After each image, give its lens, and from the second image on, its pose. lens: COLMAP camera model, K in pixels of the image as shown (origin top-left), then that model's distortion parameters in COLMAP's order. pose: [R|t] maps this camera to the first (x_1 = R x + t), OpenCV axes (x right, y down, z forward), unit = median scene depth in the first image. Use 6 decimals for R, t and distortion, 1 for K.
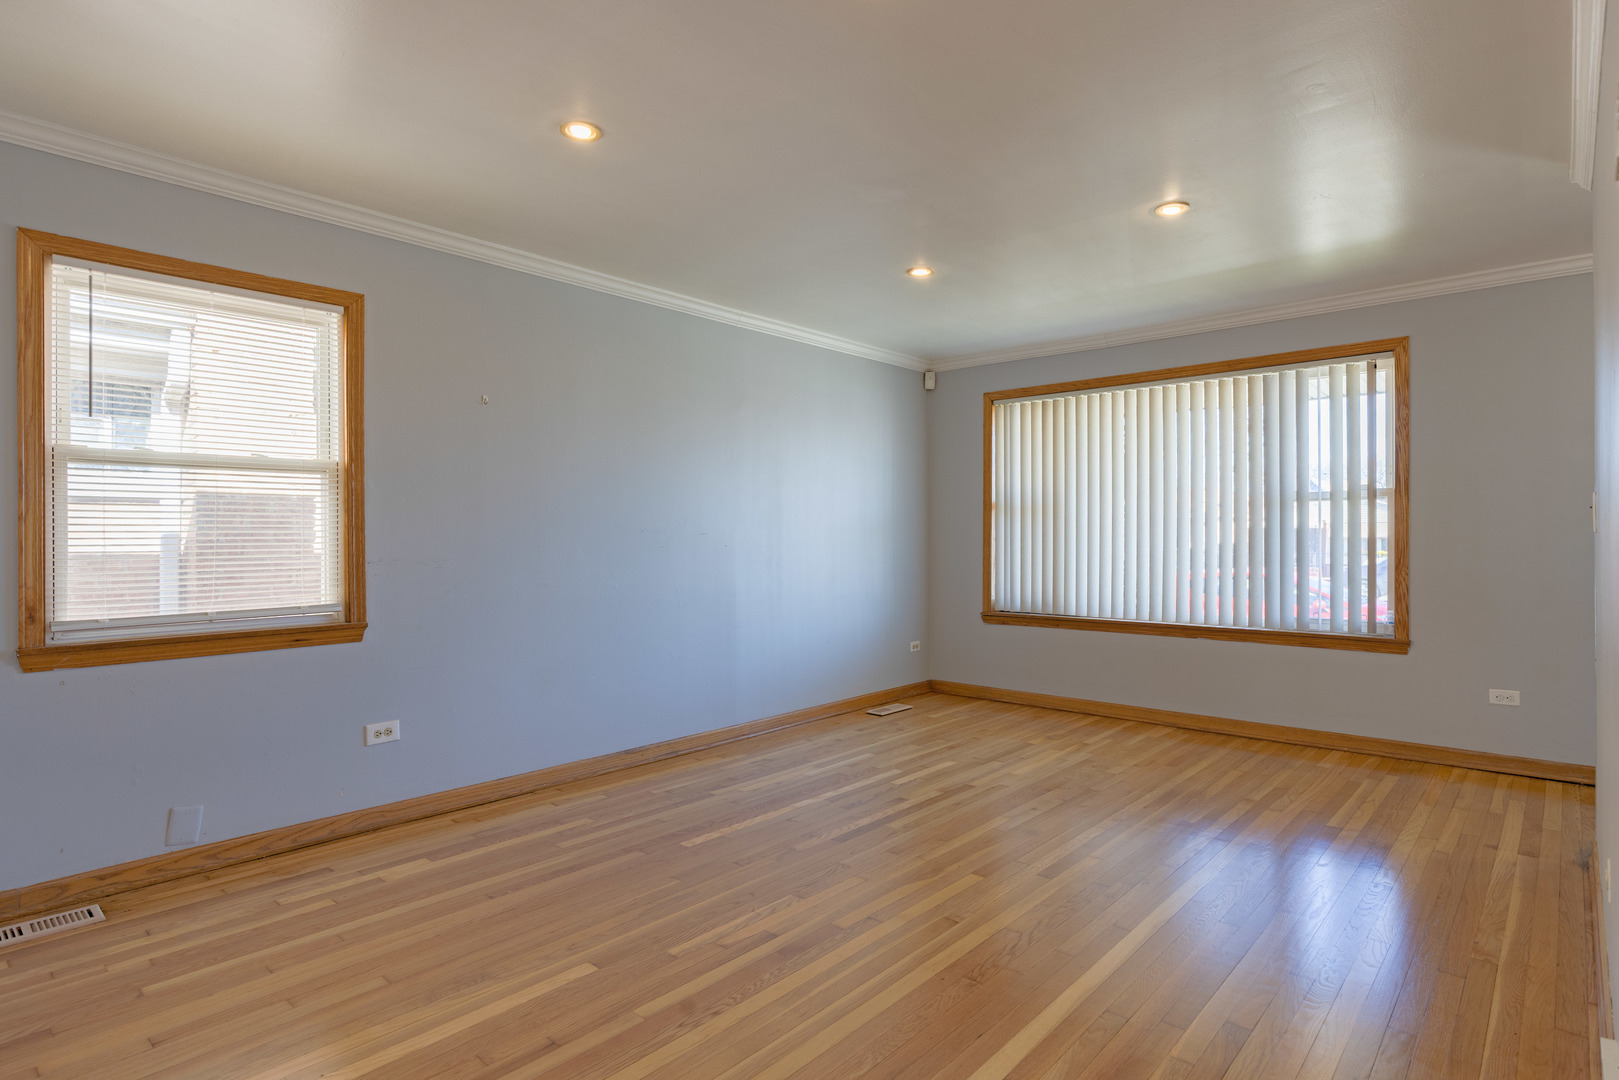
lens RADIAL K [[819.0, 0, 808.9], [0, 819.0, 538.2], [0, 0, 1]] dist [0.000297, 0.000205]
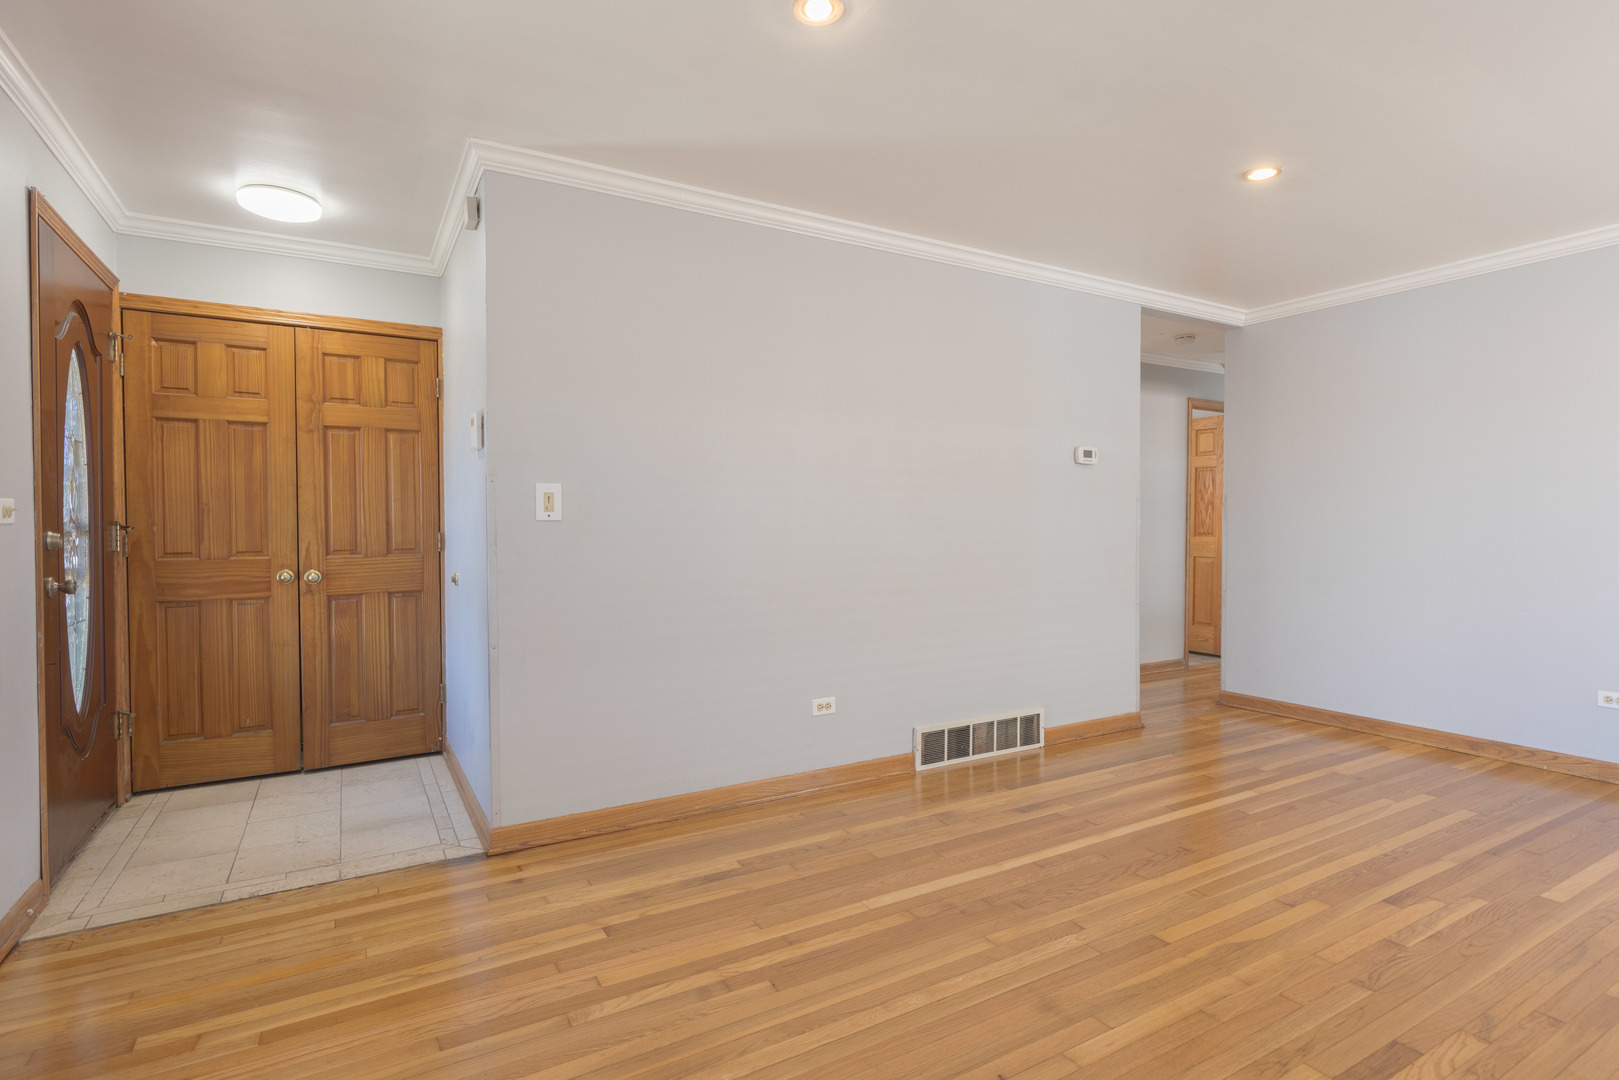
lens RADIAL K [[819.0, 0, 813.1], [0, 819.0, 537.9], [0, 0, 1]] dist [0.000297, 0.000205]
pose [[-0.956279, 0.002113, 0.292449, 0.299600], [0.006822, 0.999863, 0.015081, -0.000383], [-0.292377, 0.016417, -0.956162, 1.880016]]
